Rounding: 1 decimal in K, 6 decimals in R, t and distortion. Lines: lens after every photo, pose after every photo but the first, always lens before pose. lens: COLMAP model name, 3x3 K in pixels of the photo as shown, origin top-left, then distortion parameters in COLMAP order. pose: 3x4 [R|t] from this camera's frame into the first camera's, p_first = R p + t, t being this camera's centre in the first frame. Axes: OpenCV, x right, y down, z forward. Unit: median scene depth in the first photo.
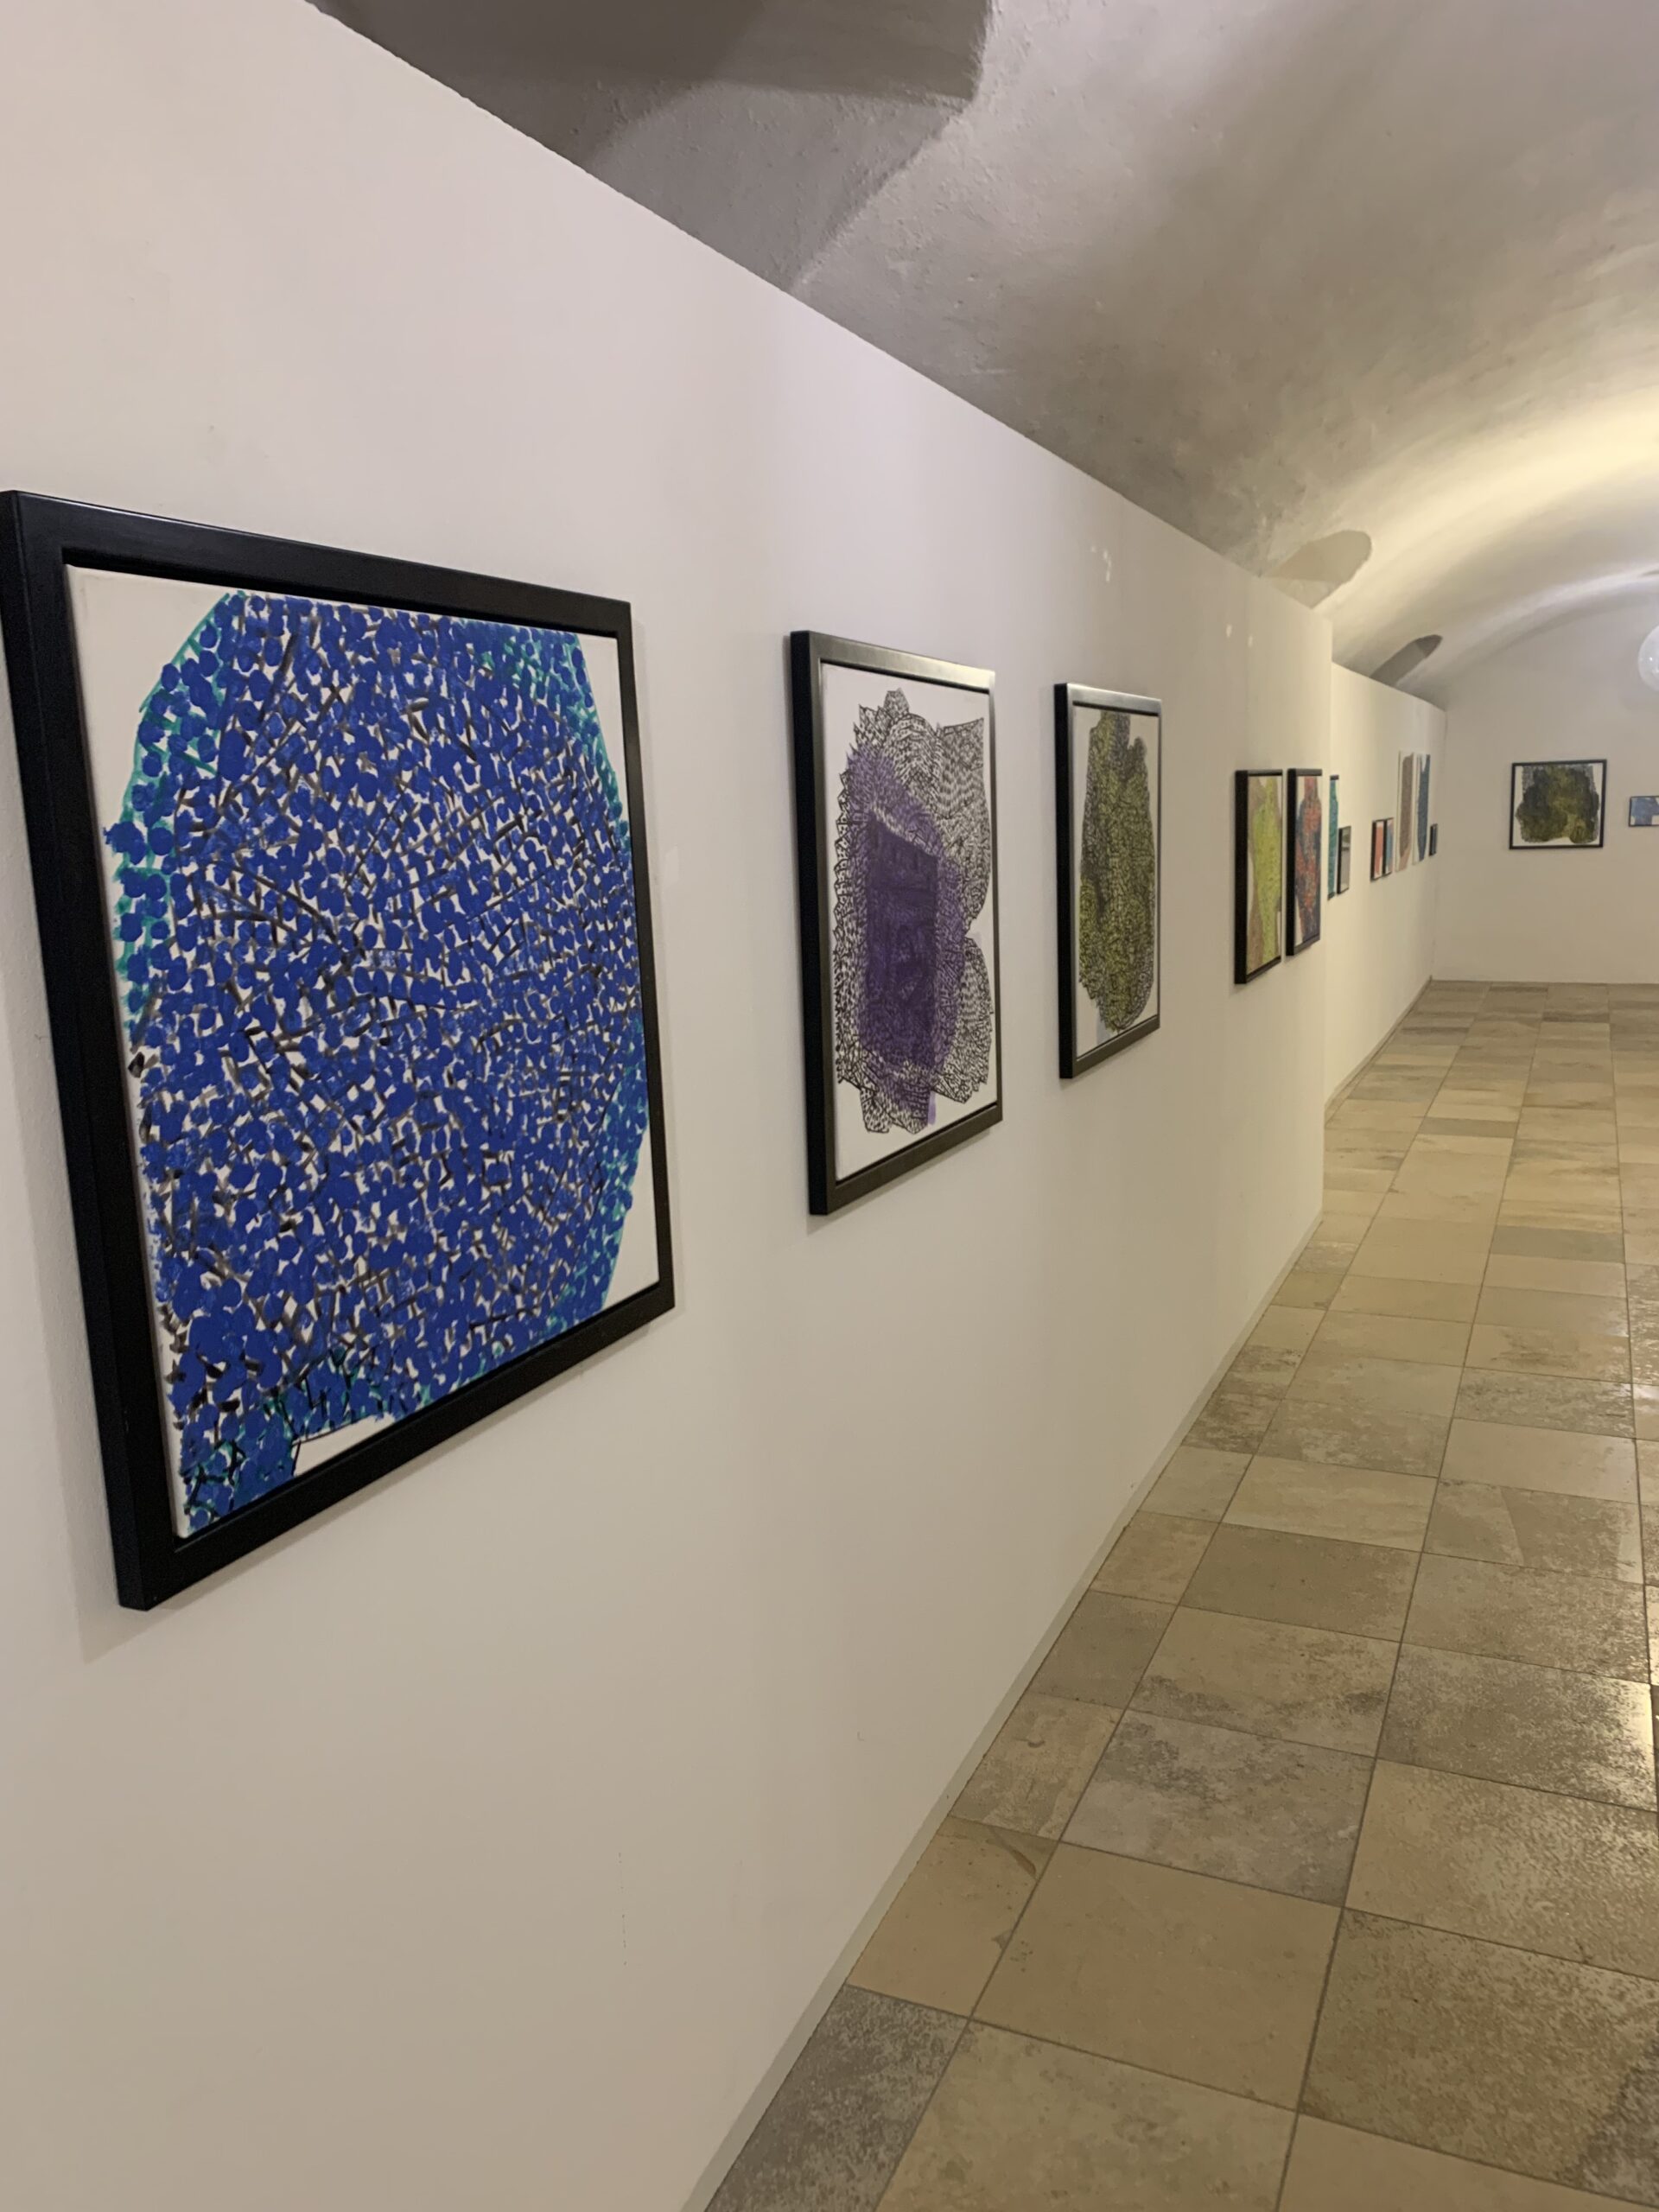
lens RADIAL K [[1677.2, 0, 829.5], [0, 1677.2, 1106.0], [0, 0, 1]] dist [0.006863, 0.001098]
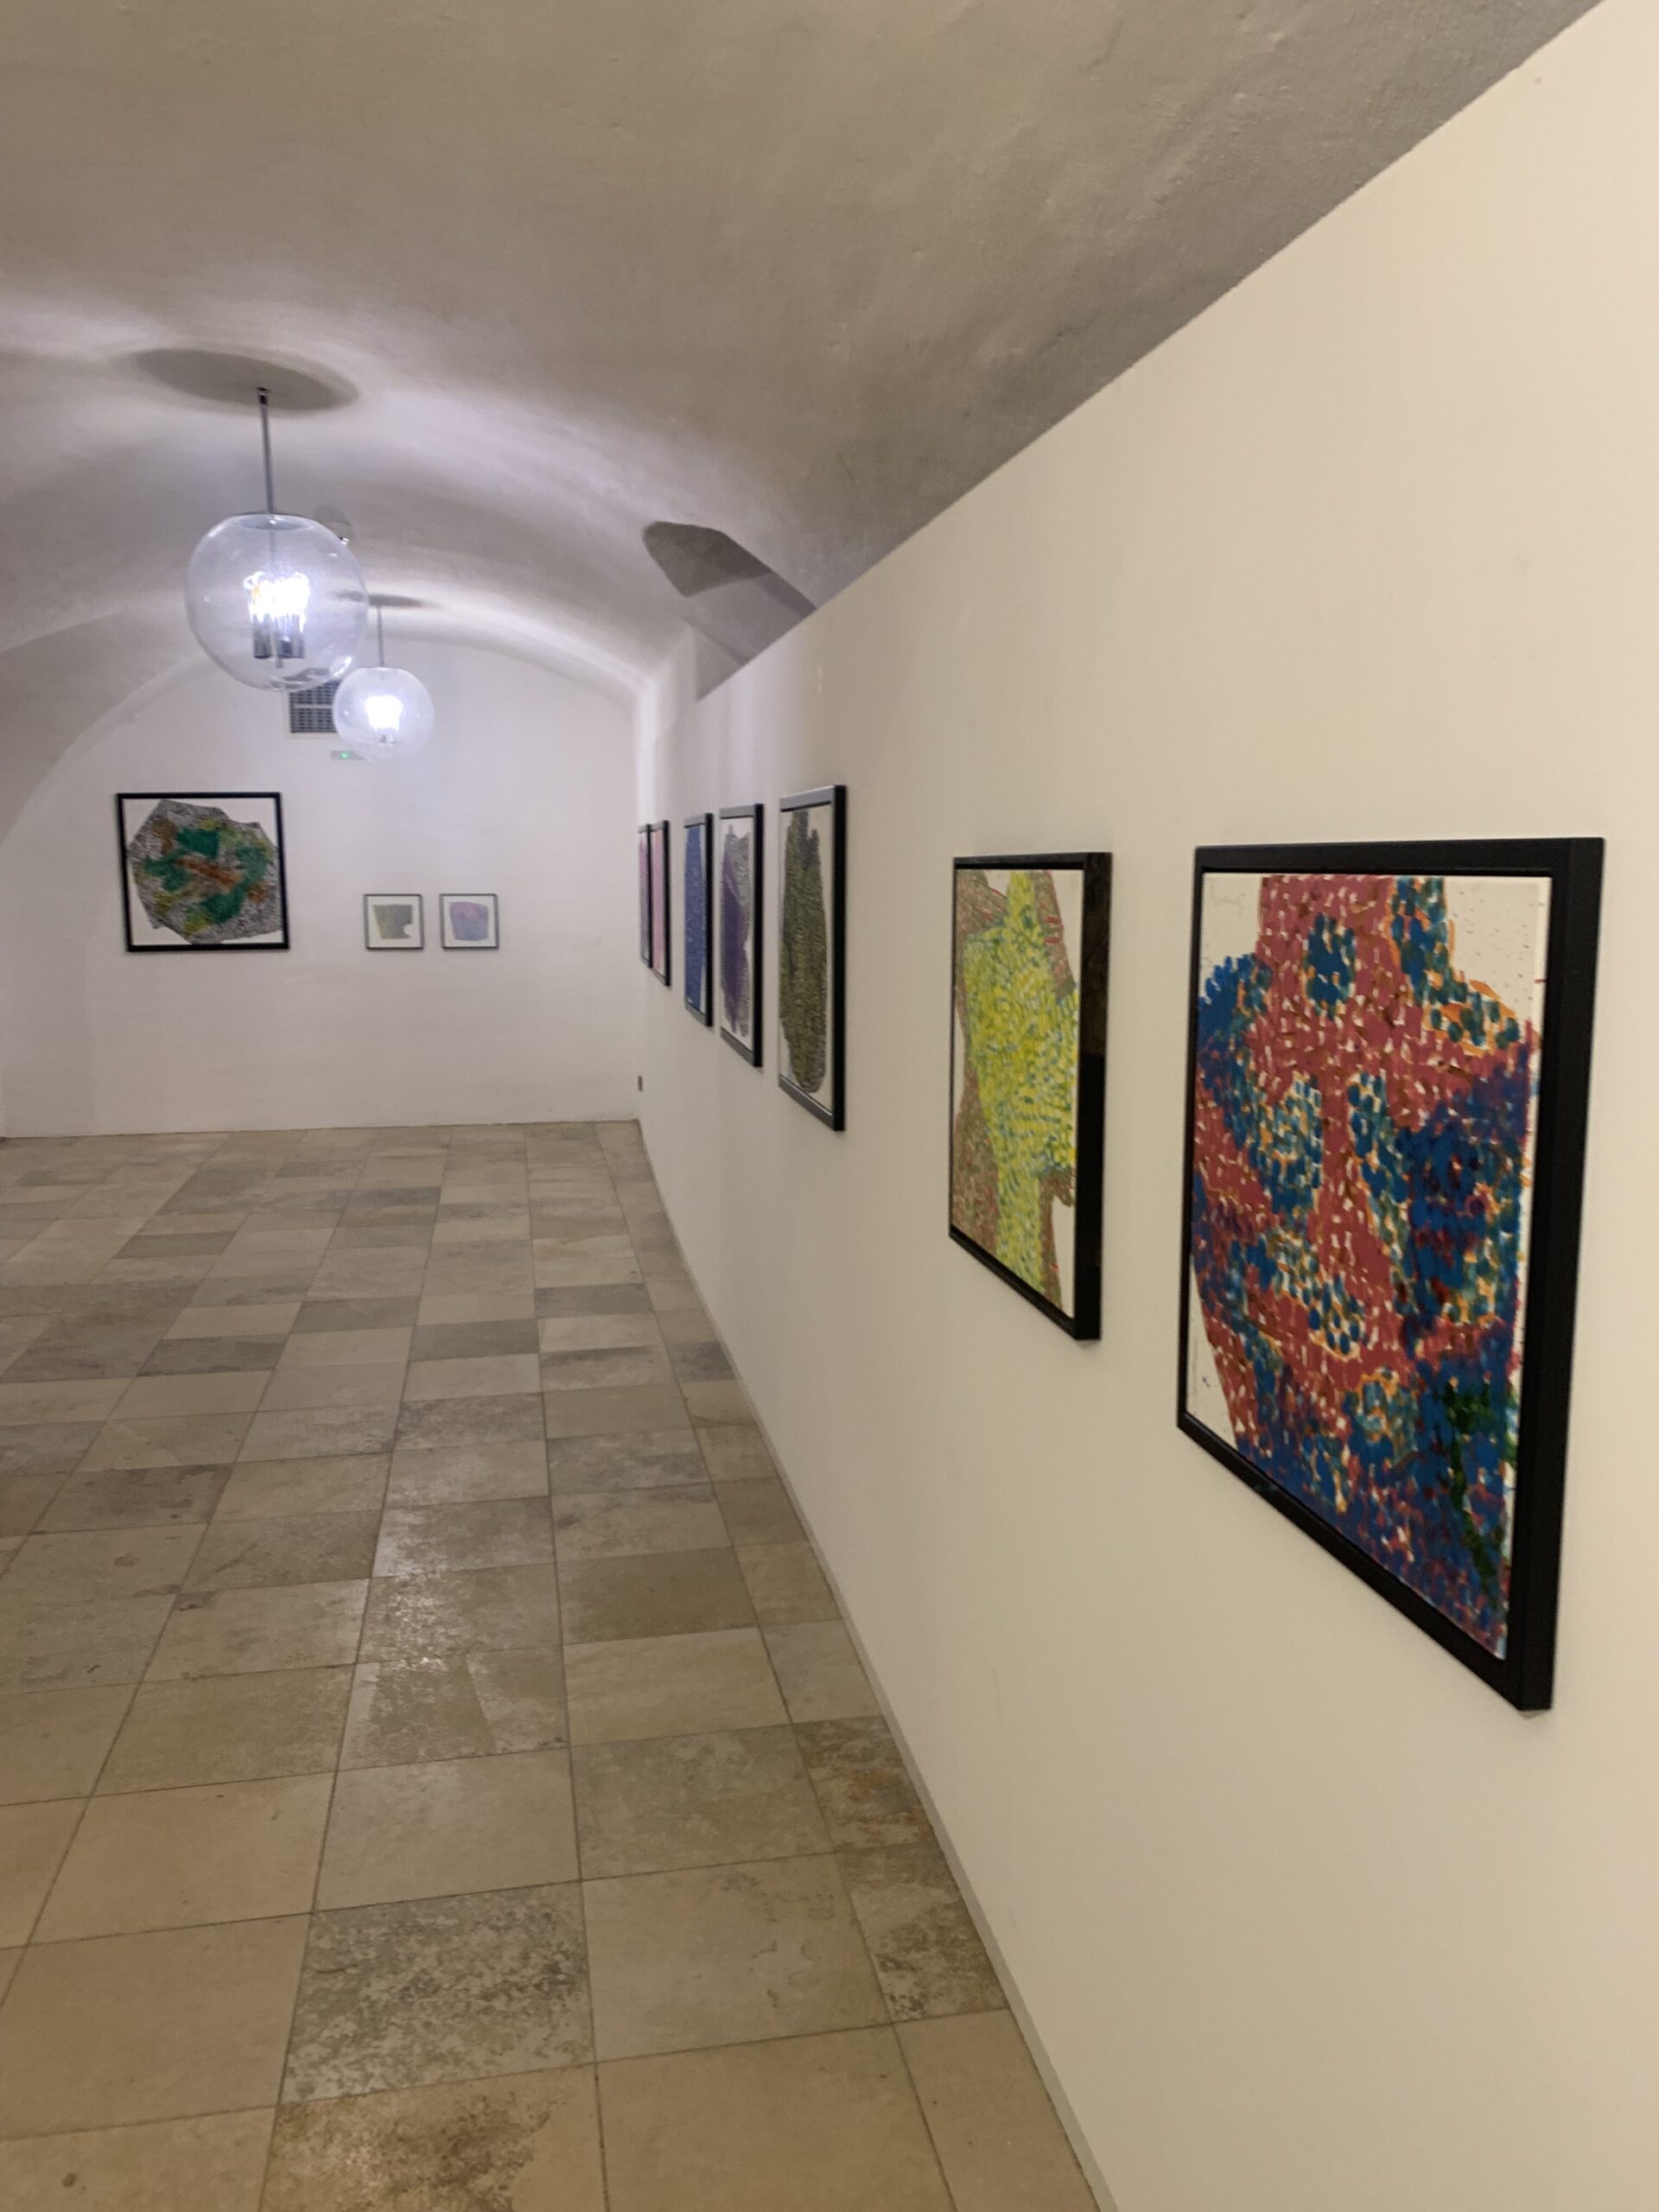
lens RADIAL K [[1677.2, 0, 829.5], [0, 1677.2, 1106.0], [0, 0, 1]] dist [0.006863, 0.001098]
pose [[-0.816871, 0.126026, -0.562885, 0.795356], [-0.070798, 0.946557, 0.314670, -0.390577], [0.572460, 0.296895, -0.764293, 1.878850]]
